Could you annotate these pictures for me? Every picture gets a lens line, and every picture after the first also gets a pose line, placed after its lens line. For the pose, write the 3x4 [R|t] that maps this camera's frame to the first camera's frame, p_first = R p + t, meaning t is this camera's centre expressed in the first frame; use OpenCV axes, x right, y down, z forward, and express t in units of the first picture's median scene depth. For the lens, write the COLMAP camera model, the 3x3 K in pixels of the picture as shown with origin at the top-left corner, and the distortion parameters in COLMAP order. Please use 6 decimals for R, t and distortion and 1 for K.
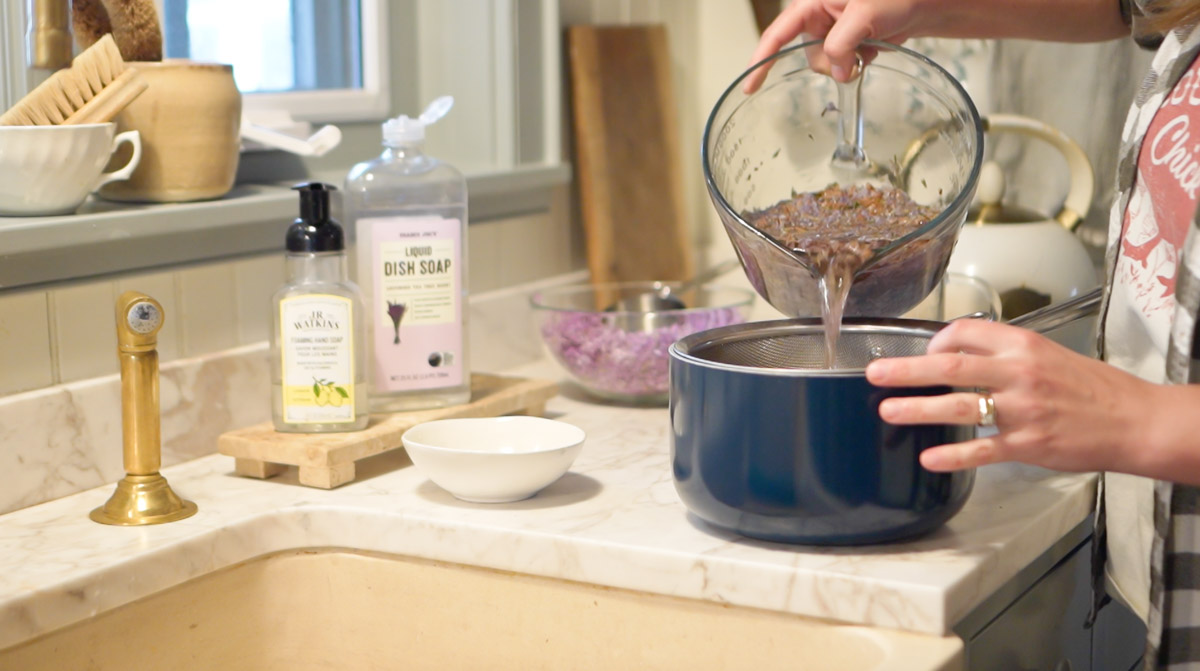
lens RADIAL K [[1907.6, 0, 600.0], [0, 1907.6, 335.5], [0, 0, 1]] dist [0.042677, 0.025520]
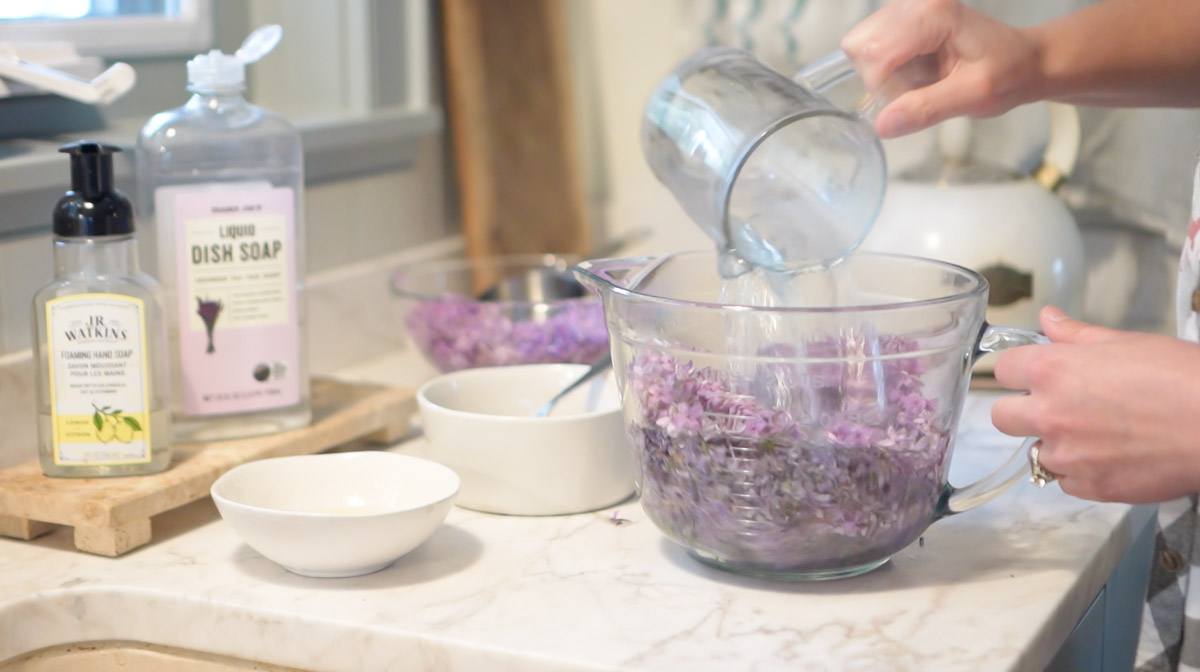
lens RADIAL K [[1907.6, 0, 600.0], [0, 1907.6, 336.0], [0, 0, 1]] dist [0.042677, 0.025520]
pose [[0.998013, -0.008044, 0.062495, 0.000675], [0.005617, 0.999227, 0.038918, -0.032545], [-0.062759, -0.038490, 0.997286, 0.243281]]
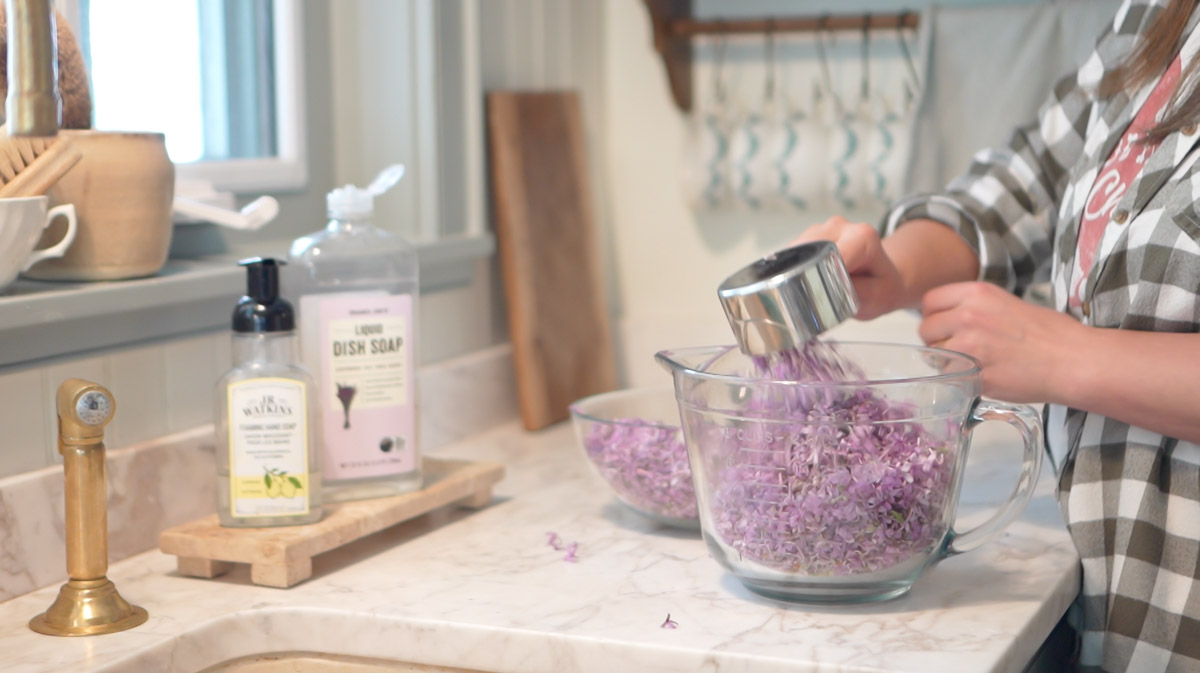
lens RADIAL K [[1916.1, 0, 600.0], [0, 1916.1, 336.5], [0, 0, 1]] dist [0.038376, -0.043155]
pose [[0.994816, -0.014491, 0.100656, -0.080423], [0.017969, 0.999269, -0.033730, -0.007153], [-0.100094, 0.035364, 0.994349, 0.054278]]
